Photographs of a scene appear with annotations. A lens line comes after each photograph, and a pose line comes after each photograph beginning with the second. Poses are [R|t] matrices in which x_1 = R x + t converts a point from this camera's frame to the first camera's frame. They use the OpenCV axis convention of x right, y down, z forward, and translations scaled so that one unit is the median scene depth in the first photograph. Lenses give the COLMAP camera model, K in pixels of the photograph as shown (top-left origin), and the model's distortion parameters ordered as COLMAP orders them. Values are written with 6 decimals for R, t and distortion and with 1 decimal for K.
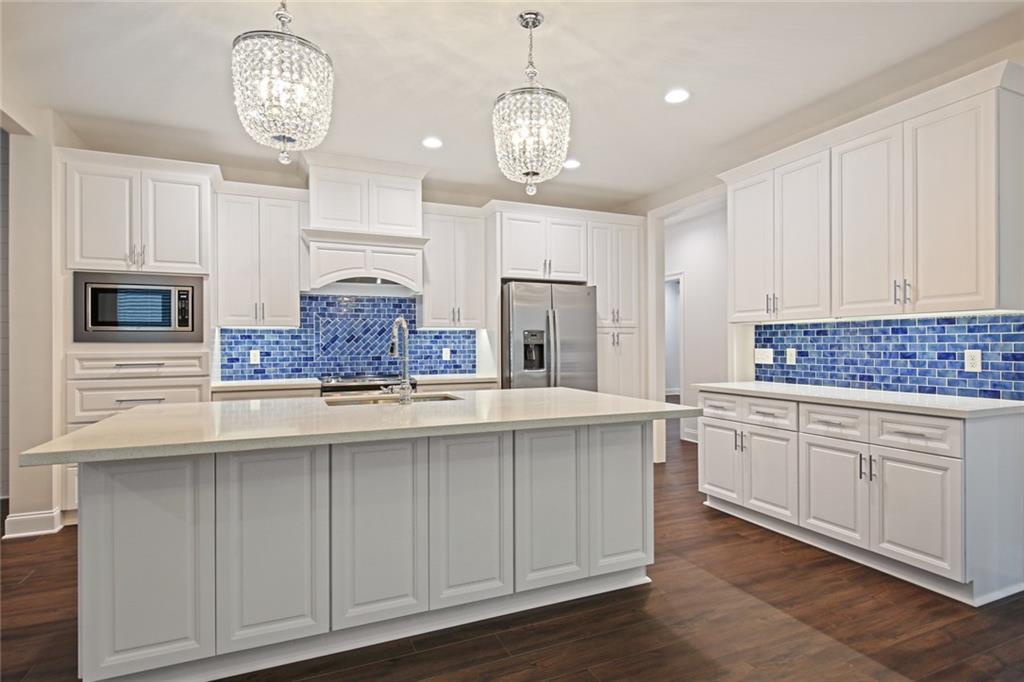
lens RADIAL K [[531.1, 0, 512.0], [0, 531.1, 341.0], [0, 0, 1]] dist [0.001581, 0.000242]
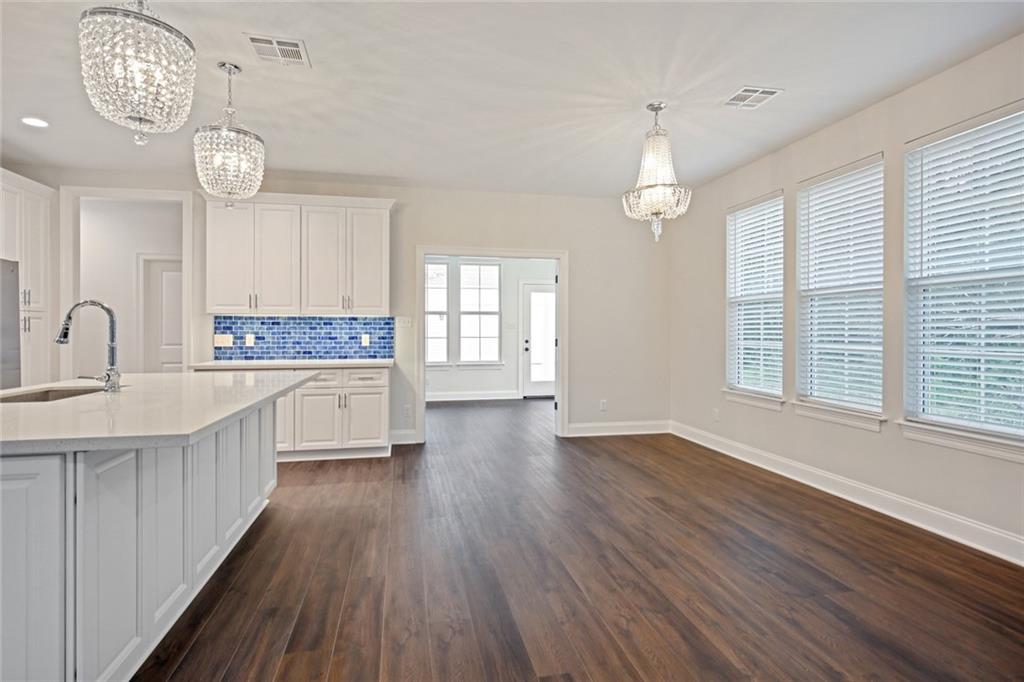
lens RADIAL K [[524.5, 0, 507.6], [0, 524.5, 330.1], [0, 0, 1]] dist [0.038963, 0.000202]
pose [[0.221222, 0.005324, 0.975209, -0.743101], [-0.008976, 0.999954, -0.003422, 0.002247], [-0.975182, -0.007996, 0.221259, 0.065319]]
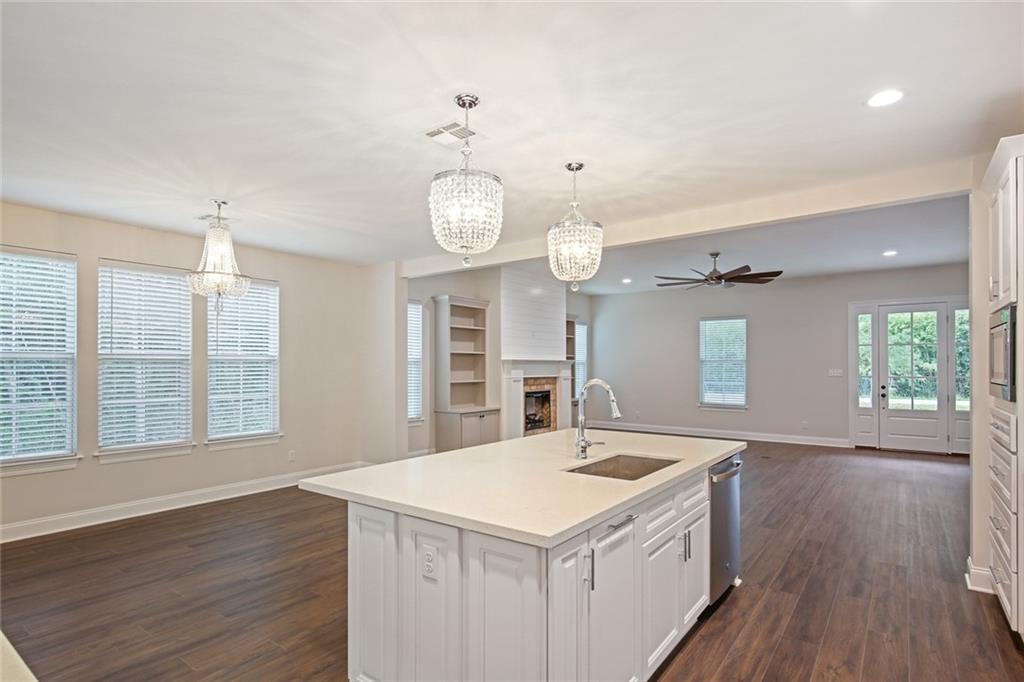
lens RADIAL K [[523.7, 0, 511.6], [0, 523.7, 366.5], [0, 0, 1]] dist [0.000587, -0.000090]
pose [[-0.873562, 0.006047, -0.486675, 0.331478], [0.011139, 0.999909, -0.007571, -0.045792], [0.486585, -0.012035, -0.873550, 1.393255]]
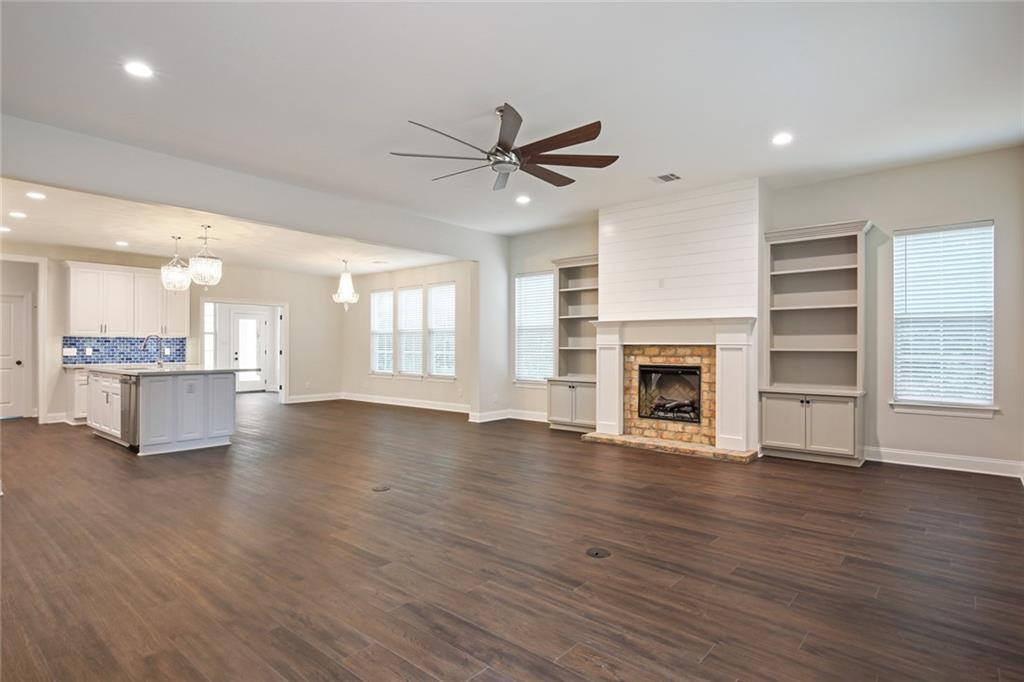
lens RADIAL K [[531.1, 0, 512.0], [0, 531.1, 341.0], [0, 0, 1]] dist [0.001581, 0.000242]
pose [[-0.427308, 0.011763, 0.904029, -2.520571], [-0.006886, 0.999844, -0.016264, 0.010030], [-0.904080, -0.013175, -0.427161, 0.410211]]
